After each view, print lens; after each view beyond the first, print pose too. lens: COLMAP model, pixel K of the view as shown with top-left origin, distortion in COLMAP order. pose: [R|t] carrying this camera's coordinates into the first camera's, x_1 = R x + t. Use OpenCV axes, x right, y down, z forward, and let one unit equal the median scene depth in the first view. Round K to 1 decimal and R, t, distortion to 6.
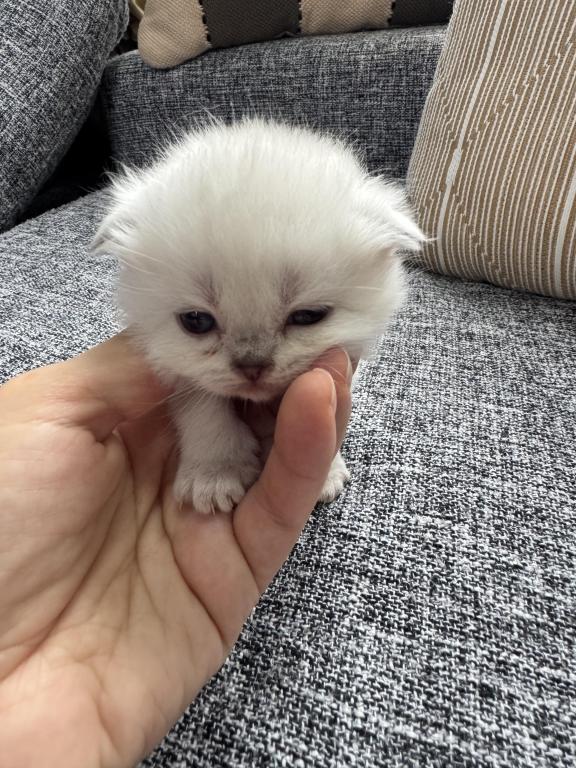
lens RADIAL K [[548.2, 0, 295.3], [0, 548.2, 332.1], [0, 0, 1]] dist [0.000729, -0.002562]
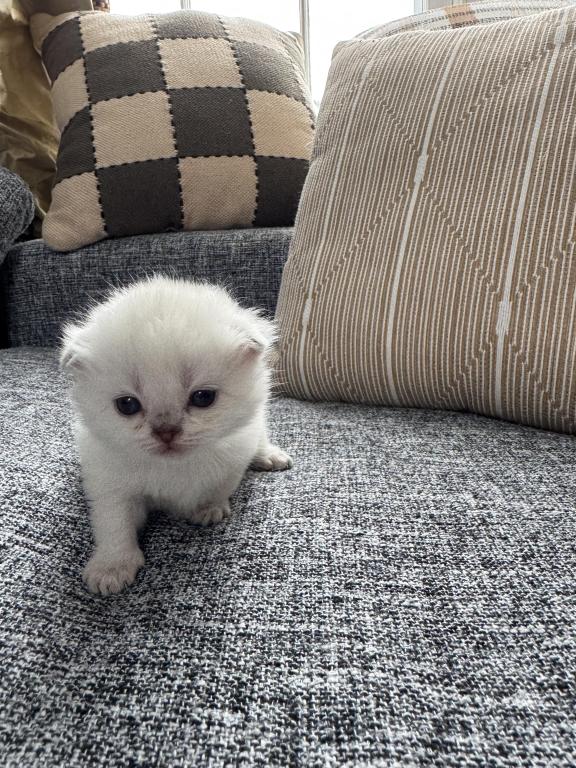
lens RADIAL K [[548.2, 0, 288.4], [0, 548.2, 351.2], [0, 0, 1]] dist [0.000729, -0.002562]
pose [[0.980372, -0.012426, 0.196765, -0.005609], [0.076529, 0.943742, -0.321704, 0.192238], [-0.181698, 0.330448, 0.926170, -0.143498]]
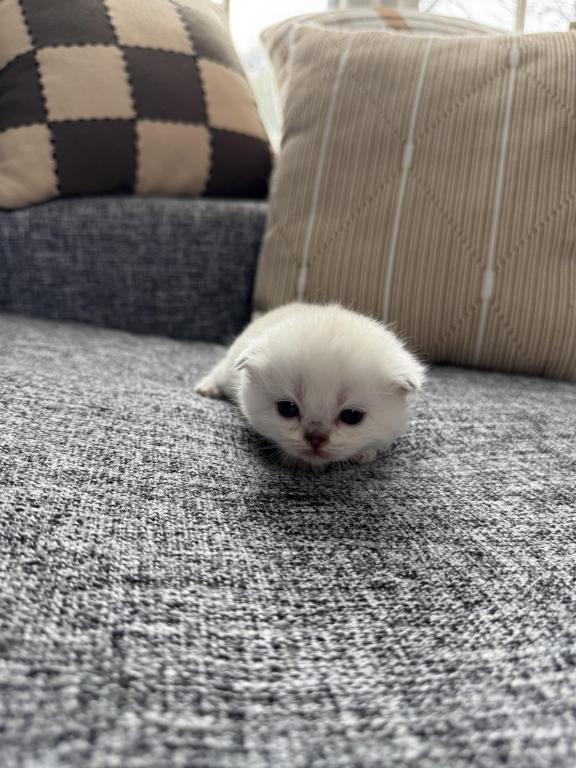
lens RADIAL K [[575.3, 0, 294.8], [0, 575.3, 389.8], [0, 0, 1]] dist [-0.027198, -0.001137]
pose [[0.875734, -0.038592, 0.481250, -0.438114], [0.163560, 0.961570, -0.220524, 0.285299], [-0.454245, 0.271833, 0.848392, -0.147739]]
